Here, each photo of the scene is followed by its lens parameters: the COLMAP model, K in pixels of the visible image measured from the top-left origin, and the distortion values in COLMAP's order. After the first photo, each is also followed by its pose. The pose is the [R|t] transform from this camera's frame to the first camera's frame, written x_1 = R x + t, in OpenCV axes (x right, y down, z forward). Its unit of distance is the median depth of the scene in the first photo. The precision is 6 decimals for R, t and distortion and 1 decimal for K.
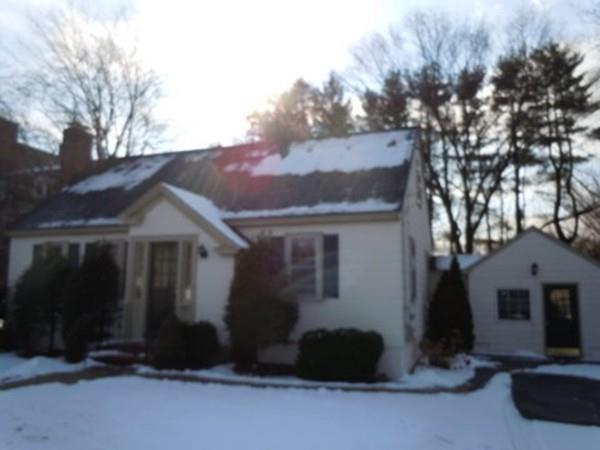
lens RADIAL K [[504.5, 0, 300.0], [0, 504.5, 225.0], [0, 0, 1]] dist [-0.011558, -0.011185]
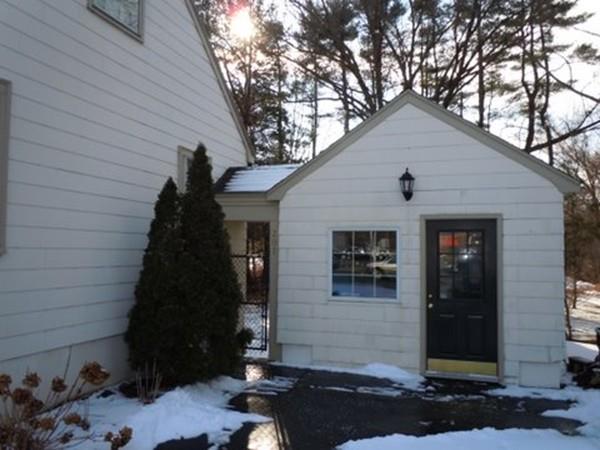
lens RADIAL K [[504.5, 0, 300.0], [0, 504.5, 225.0], [0, 0, 1]] dist [-0.011558, -0.011185]
pose [[0.999666, -0.006488, 0.025009, 0.220822], [0.004340, 0.996373, 0.084978, 0.051989], [-0.025470, -0.084842, 0.996069, 0.338498]]
